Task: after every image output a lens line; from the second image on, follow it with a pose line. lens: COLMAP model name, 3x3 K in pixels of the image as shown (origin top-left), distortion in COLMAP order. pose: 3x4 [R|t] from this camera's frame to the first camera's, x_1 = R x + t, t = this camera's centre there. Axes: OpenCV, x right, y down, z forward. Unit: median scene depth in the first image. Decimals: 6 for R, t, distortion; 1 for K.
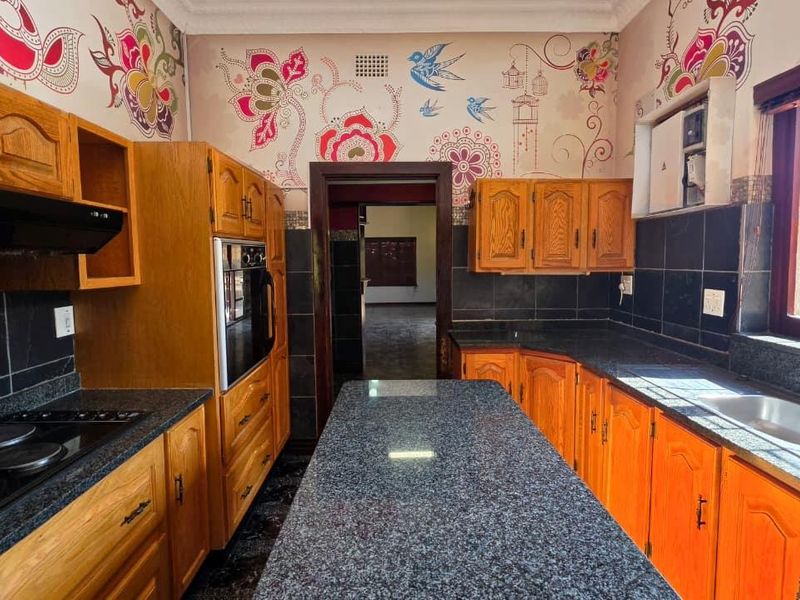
lens RADIAL K [[427.5, 0, 390.3], [0, 427.5, 295.9], [0, 0, 1]] dist [-0.002248, 0.000635]
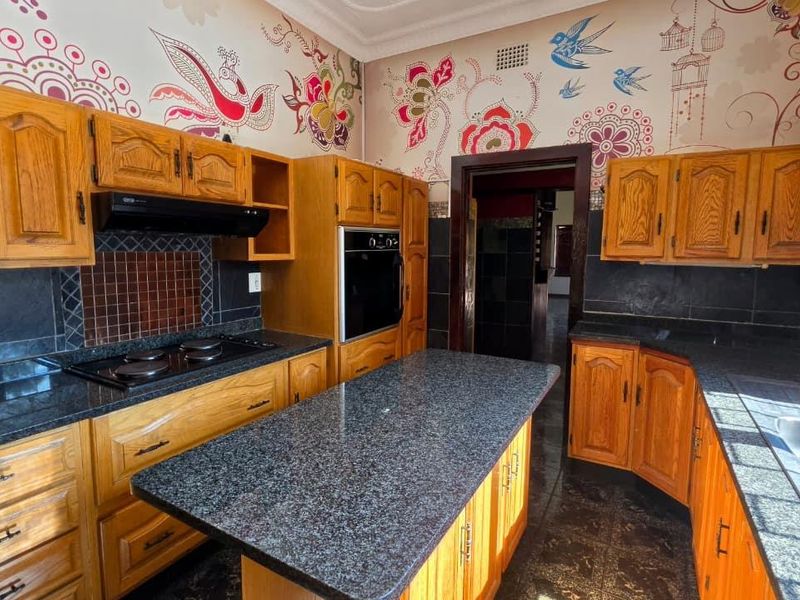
lens RADIAL K [[427.5, 0, 390.3], [0, 427.5, 295.9], [0, 0, 1]] dist [-0.002248, 0.000635]
pose [[0.858514, 0.072349, -0.507660, 0.287416], [-0.058293, 0.997349, 0.043556, 0.008896], [0.509466, -0.007801, 0.860456, -0.043700]]
